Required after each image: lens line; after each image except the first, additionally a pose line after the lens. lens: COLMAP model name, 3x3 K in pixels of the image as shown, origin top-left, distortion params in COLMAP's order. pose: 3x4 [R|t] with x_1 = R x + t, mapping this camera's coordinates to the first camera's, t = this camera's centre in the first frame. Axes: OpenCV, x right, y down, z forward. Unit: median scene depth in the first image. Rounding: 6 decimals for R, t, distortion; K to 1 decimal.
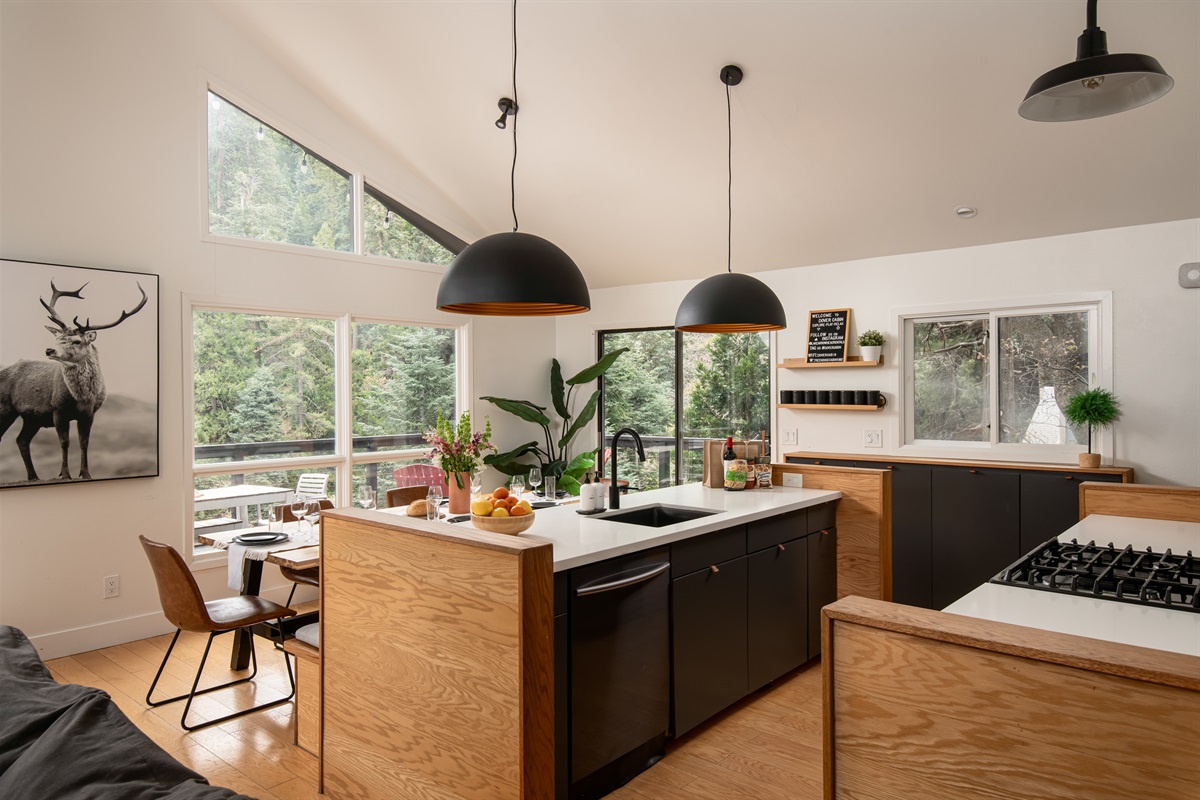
lens RADIAL K [[764.3, 0, 596.8], [0, 764.3, 380.7], [0, 0, 1]] dist [0.014546, -0.000063]
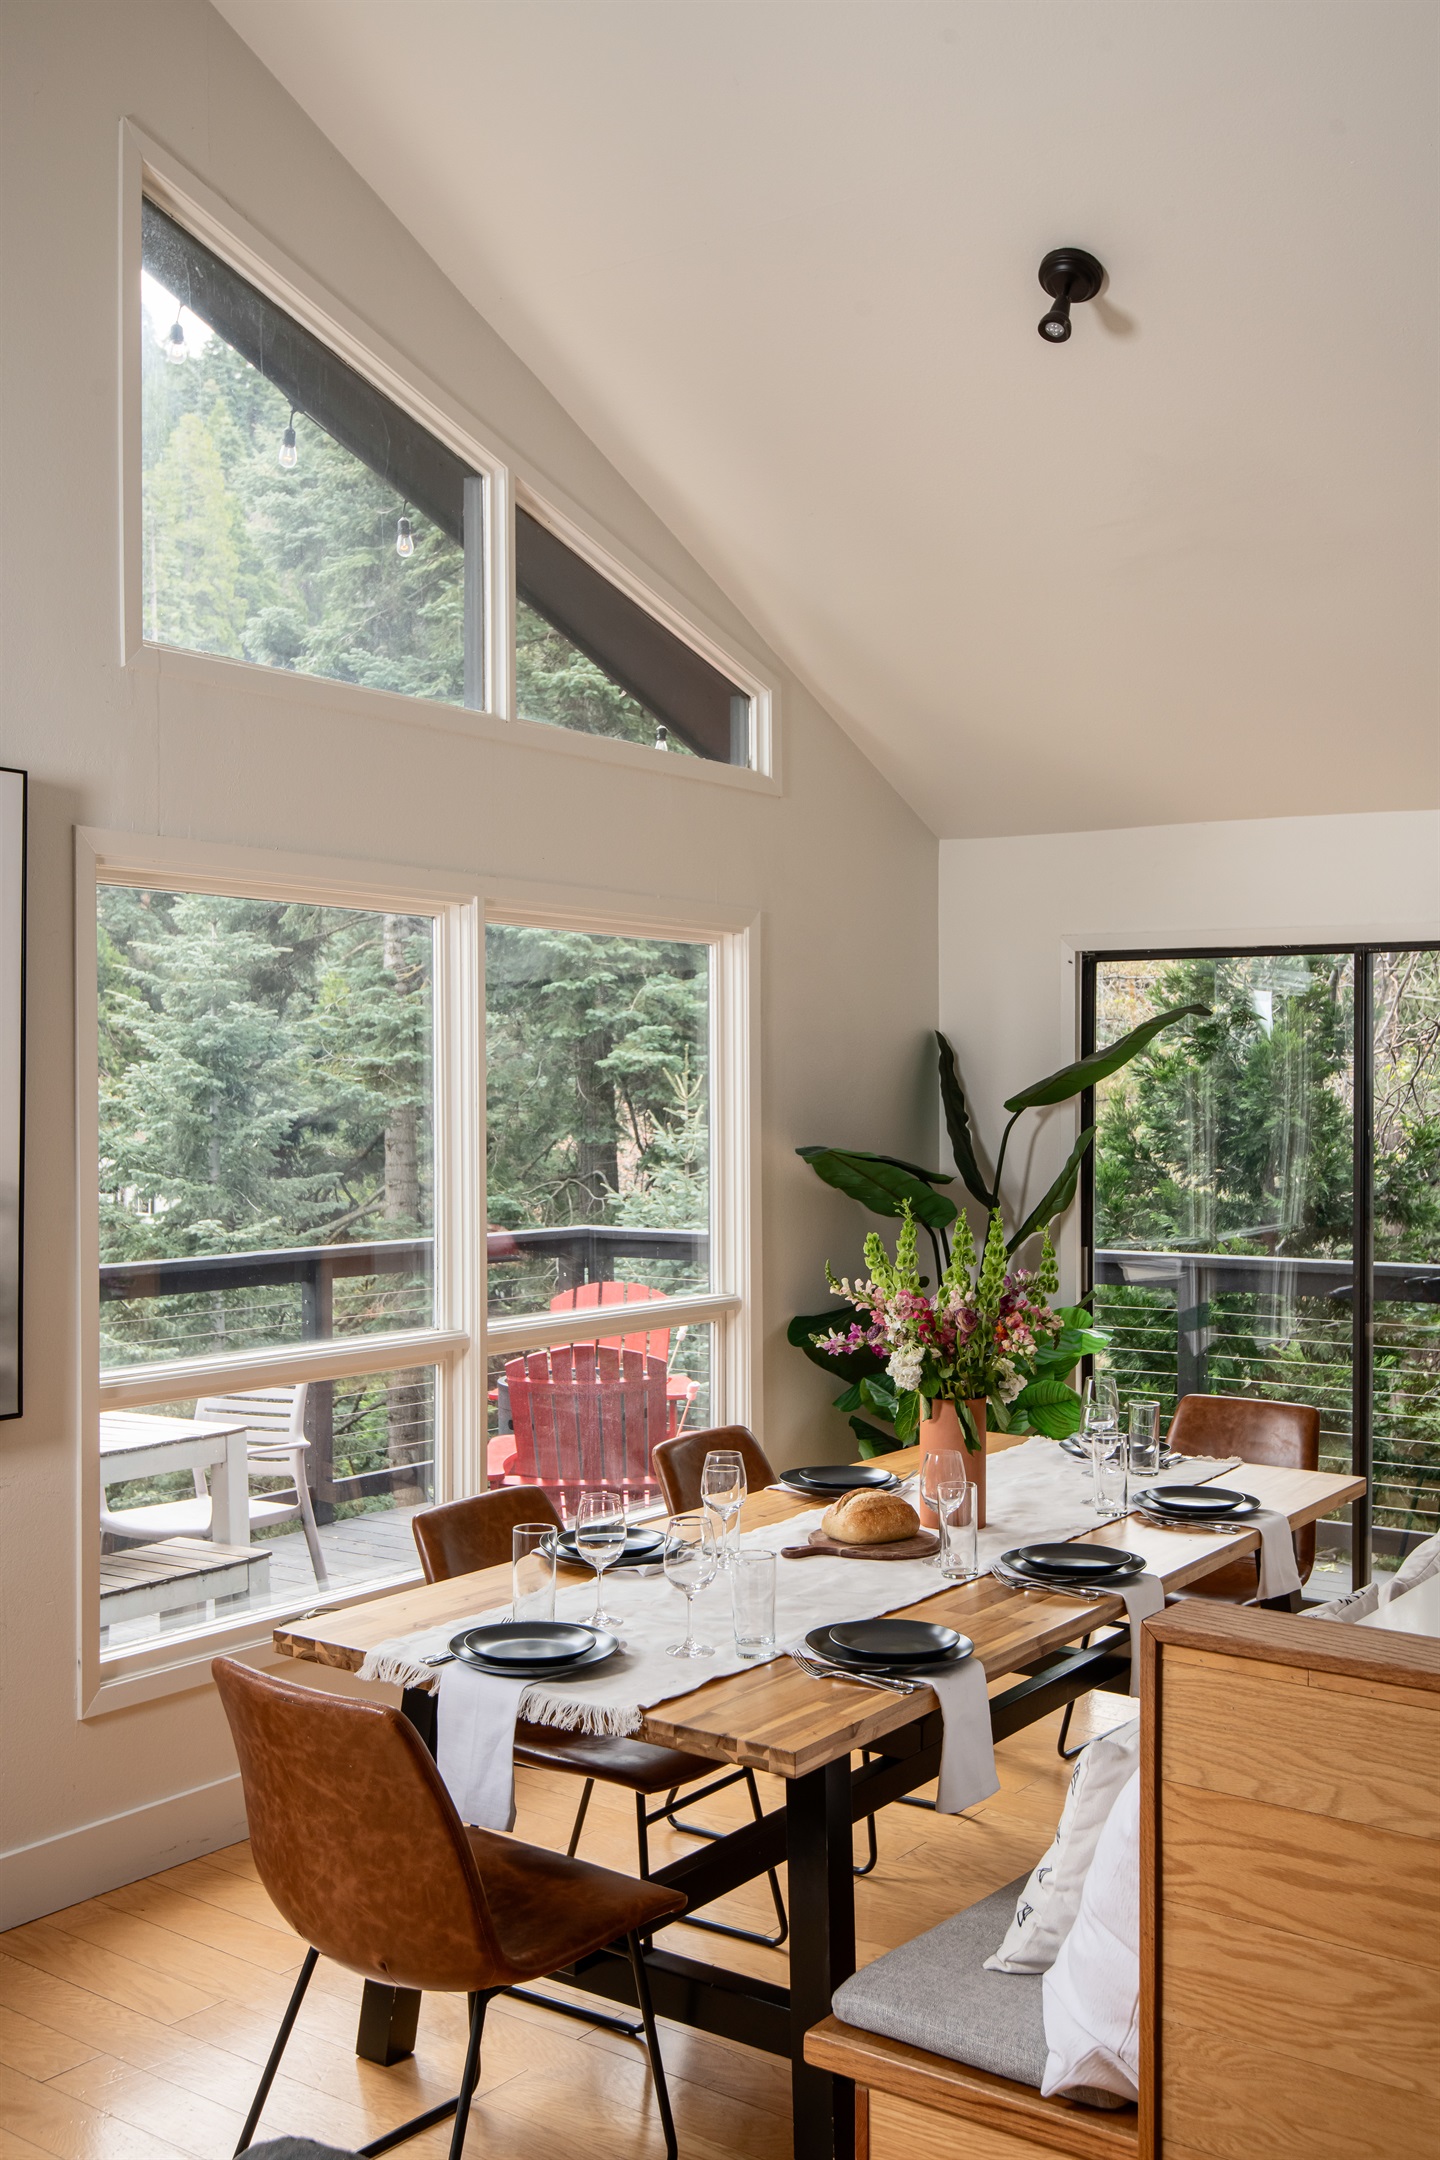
lens RADIAL K [[2009.7, 0, 720.0], [0, 2009.7, 1080.0], [0, 0, 1]] dist [-0.003921, -0.001710]
pose [[0.997155, 0.007171, 0.075033, -0.379471], [-0.007785, 0.999939, 0.007891, -0.022872], [-0.074972, -0.008453, 0.997150, 0.182451]]
